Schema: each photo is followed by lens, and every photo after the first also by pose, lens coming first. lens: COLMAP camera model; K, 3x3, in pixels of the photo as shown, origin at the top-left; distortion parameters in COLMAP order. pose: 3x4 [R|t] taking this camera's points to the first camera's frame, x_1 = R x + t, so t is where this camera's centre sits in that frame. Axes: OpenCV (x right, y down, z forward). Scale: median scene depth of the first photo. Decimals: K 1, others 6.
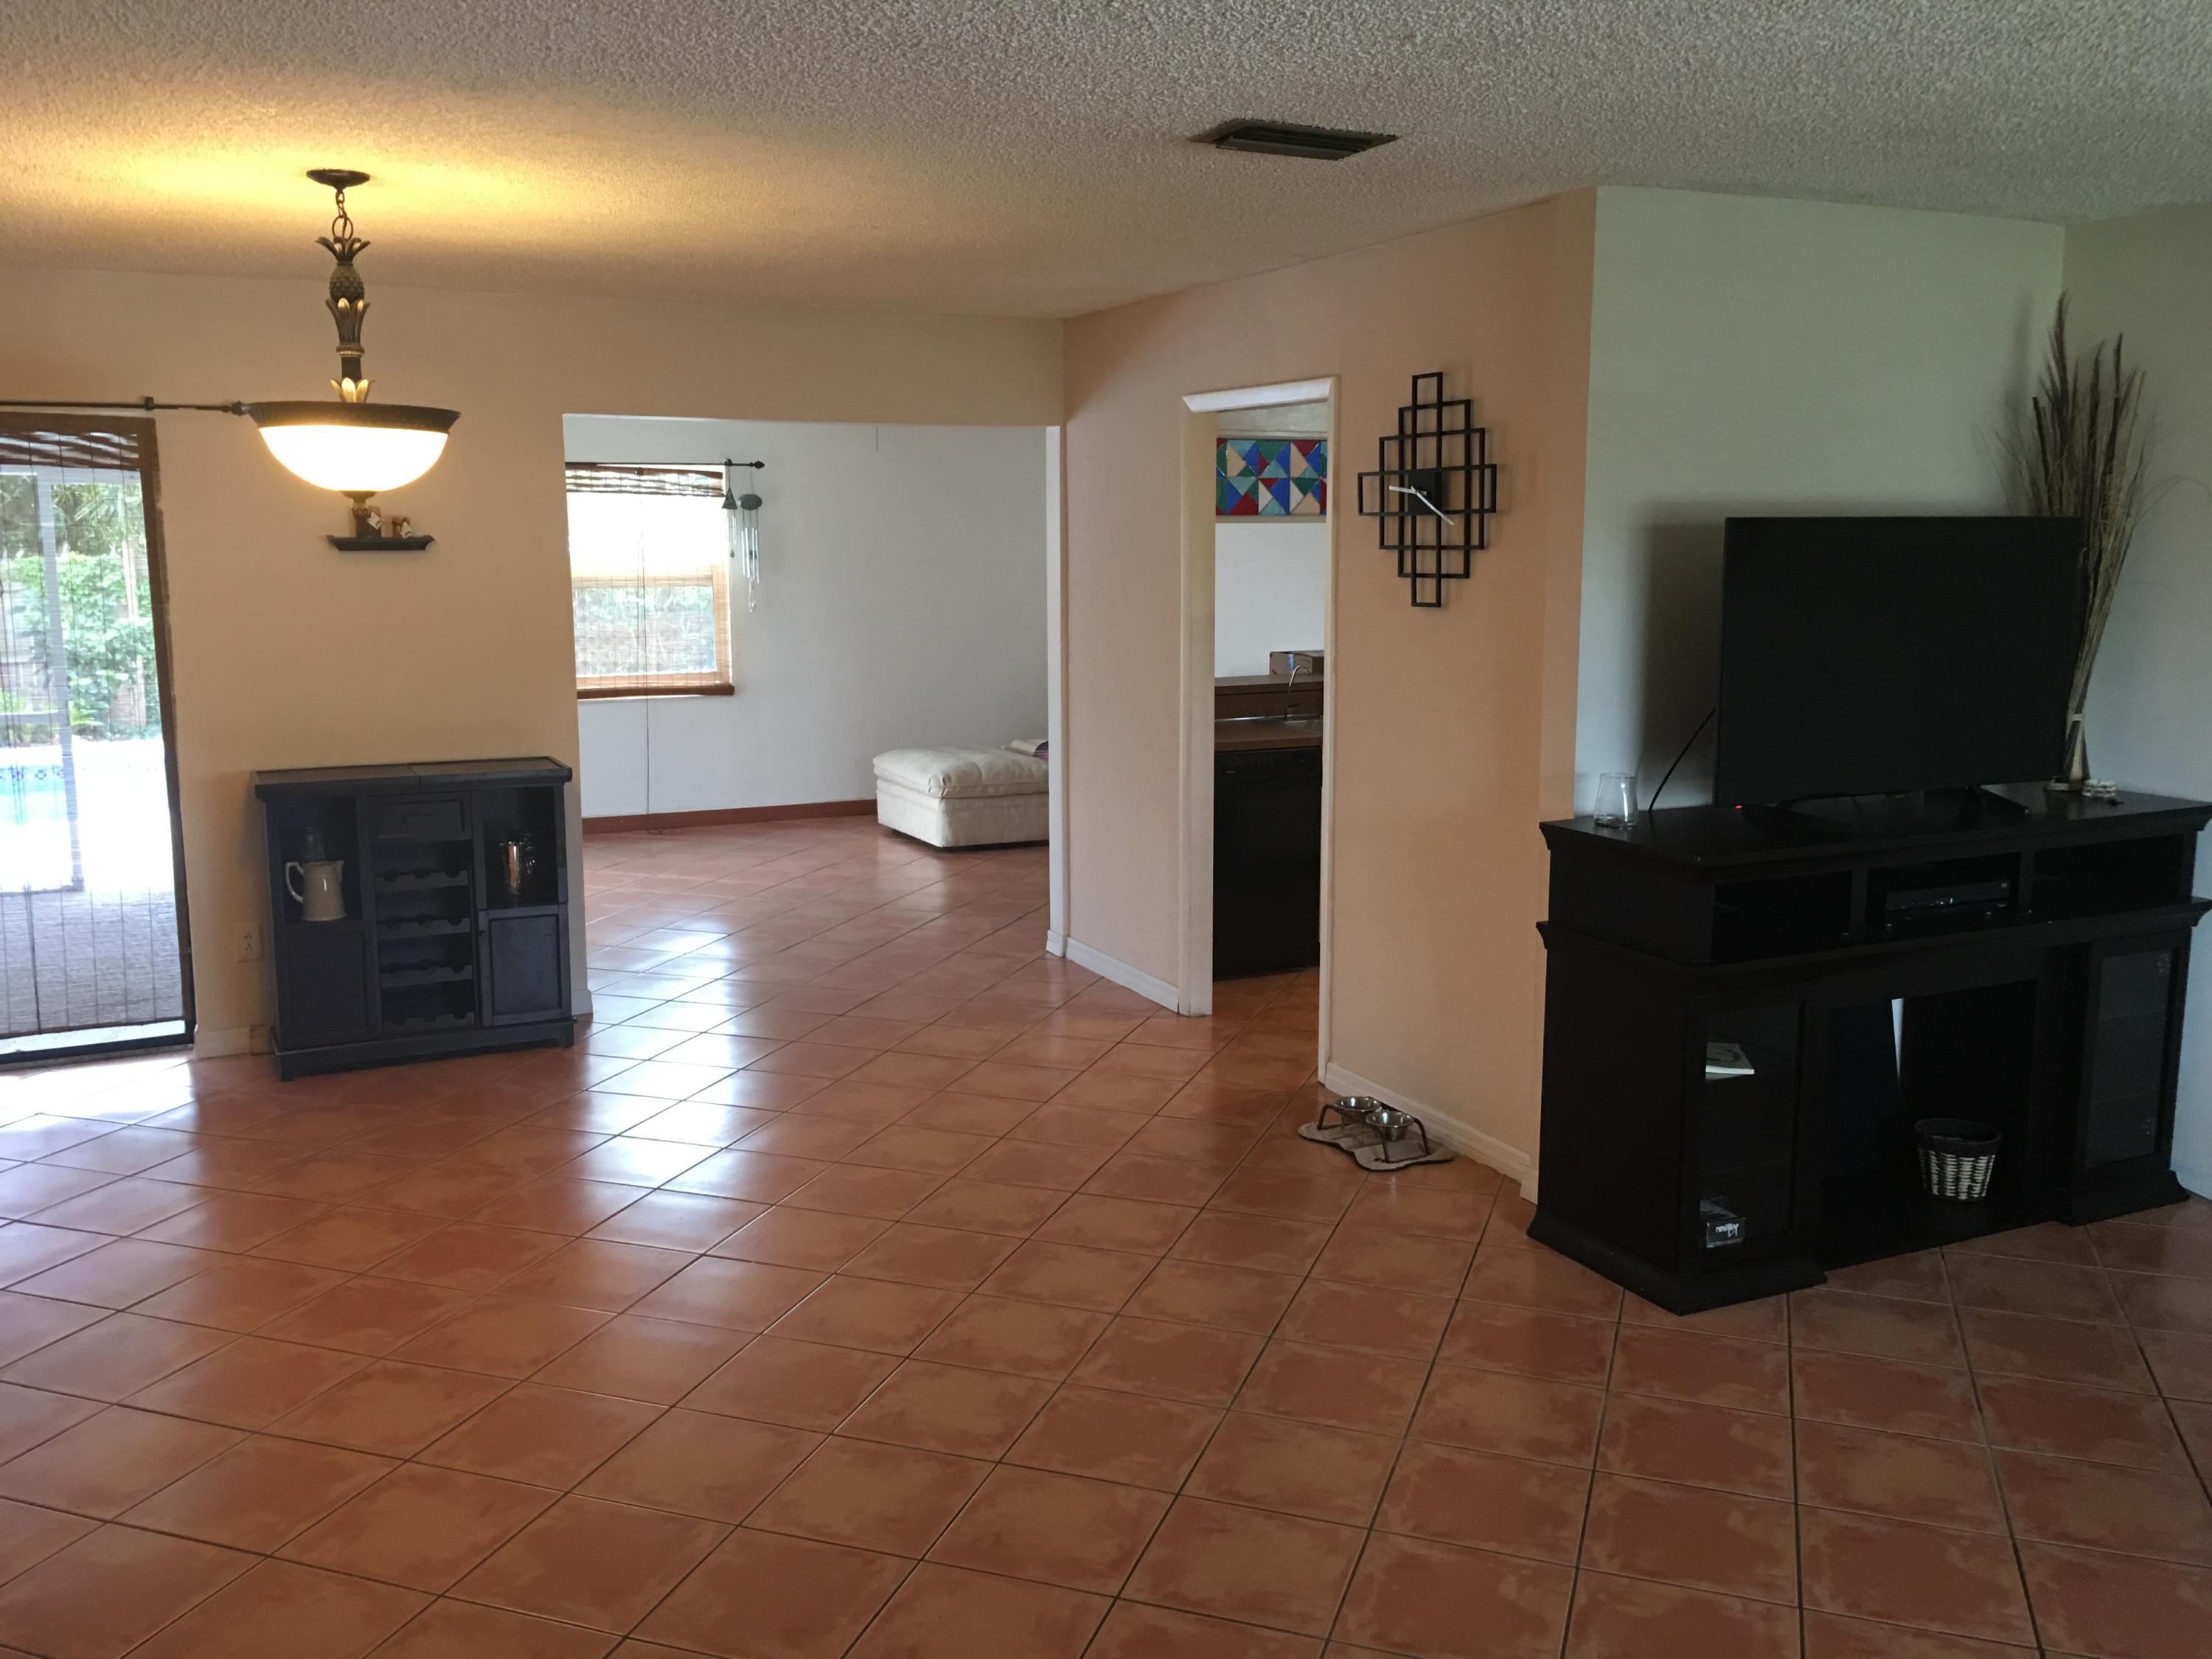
lens RADIAL K [[1862.5, 0, 1104.1], [0, 1862.5, 825.7], [0, 0, 1]] dist [-0.003686, -0.003187]
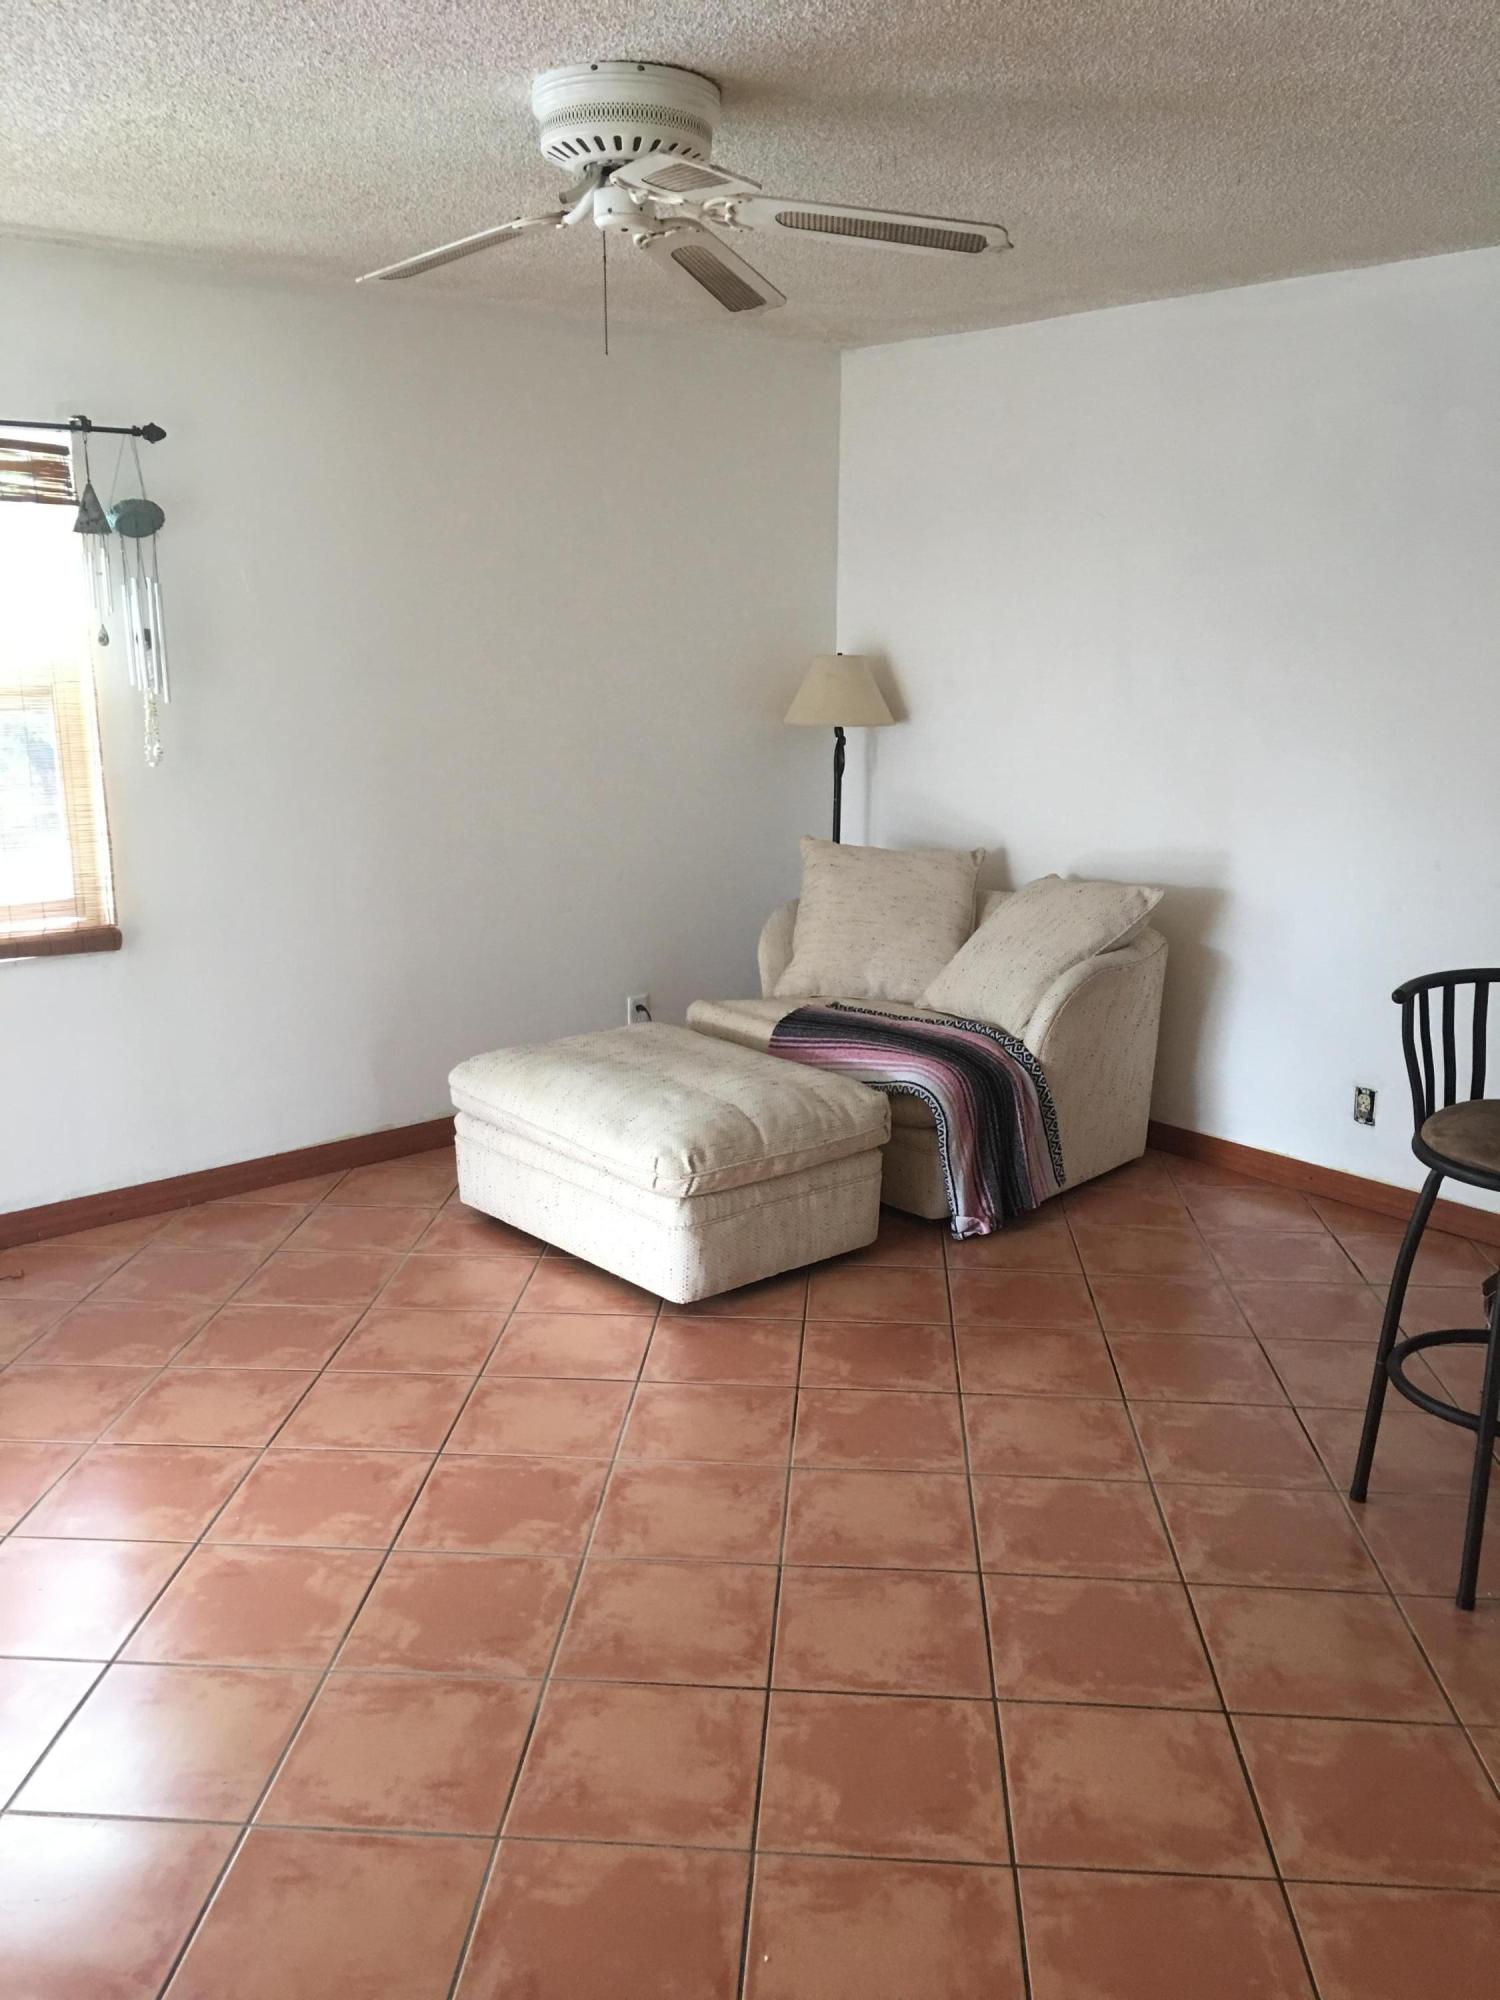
lens RADIAL K [[1684.0, 0, 755.8], [0, 1684.0, 1000.4], [0, 0, 1]] dist [-0.003686, -0.003187]
pose [[0.960332, -0.063104, 0.271625, -0.164944], [0.037704, 0.994497, 0.097742, -0.093797], [-0.276298, -0.083623, 0.957427, 0.569182]]
